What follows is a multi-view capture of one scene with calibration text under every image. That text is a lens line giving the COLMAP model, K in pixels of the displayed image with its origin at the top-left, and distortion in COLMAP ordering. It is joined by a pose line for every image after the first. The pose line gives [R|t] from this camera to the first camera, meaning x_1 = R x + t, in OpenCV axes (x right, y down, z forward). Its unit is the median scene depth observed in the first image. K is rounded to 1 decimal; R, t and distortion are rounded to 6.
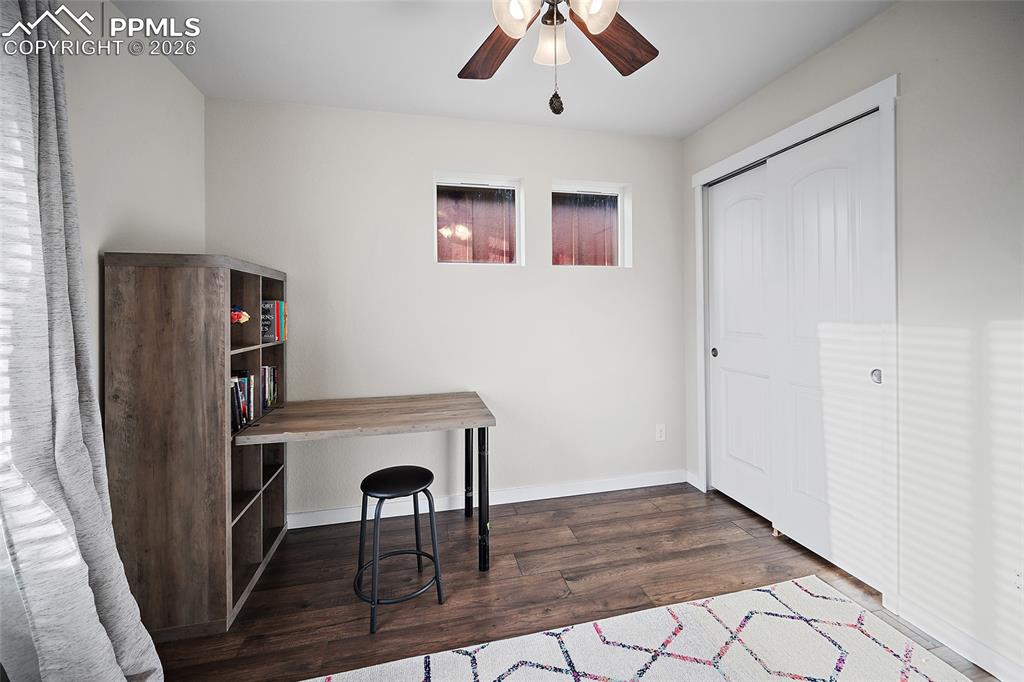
lens RADIAL K [[421.0, 0, 516.9], [0, 421.0, 306.5], [0, 0, 1]] dist [-0.002180, -0.000297]
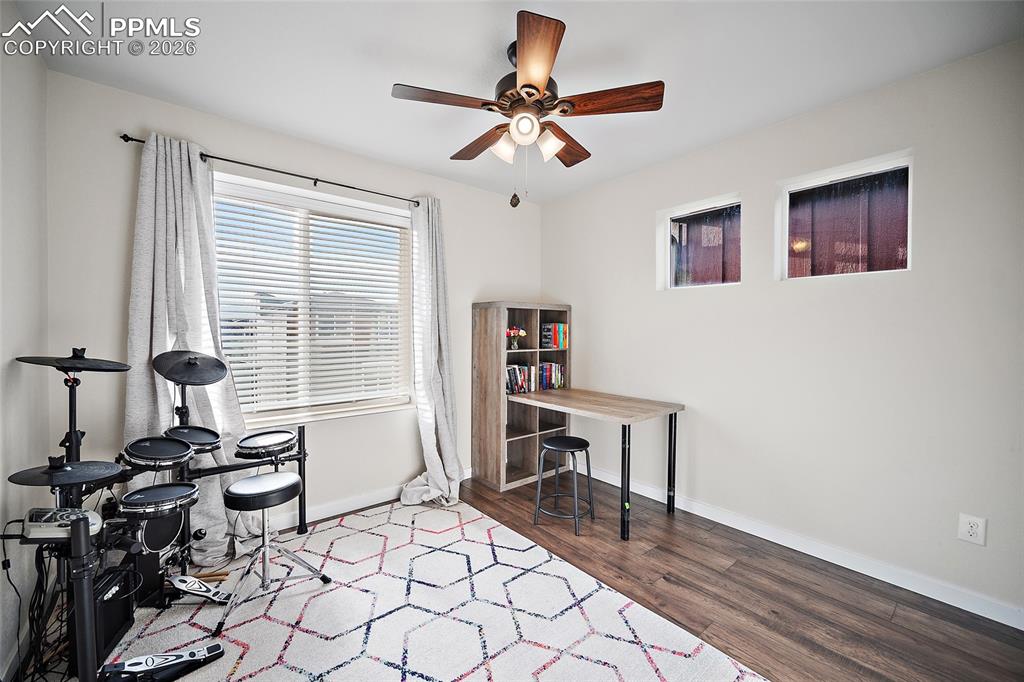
lens RADIAL K [[408.5, 0, 515.2], [0, 408.5, 330.5], [0, 0, 1]] dist [-0.001261, 0.000046]
pose [[0.433651, 0.003370, -0.901074, 0.848633], [0.001220, 0.999990, 0.004327, 0.006495], [0.901080, -0.002975, 0.433643, 0.188609]]
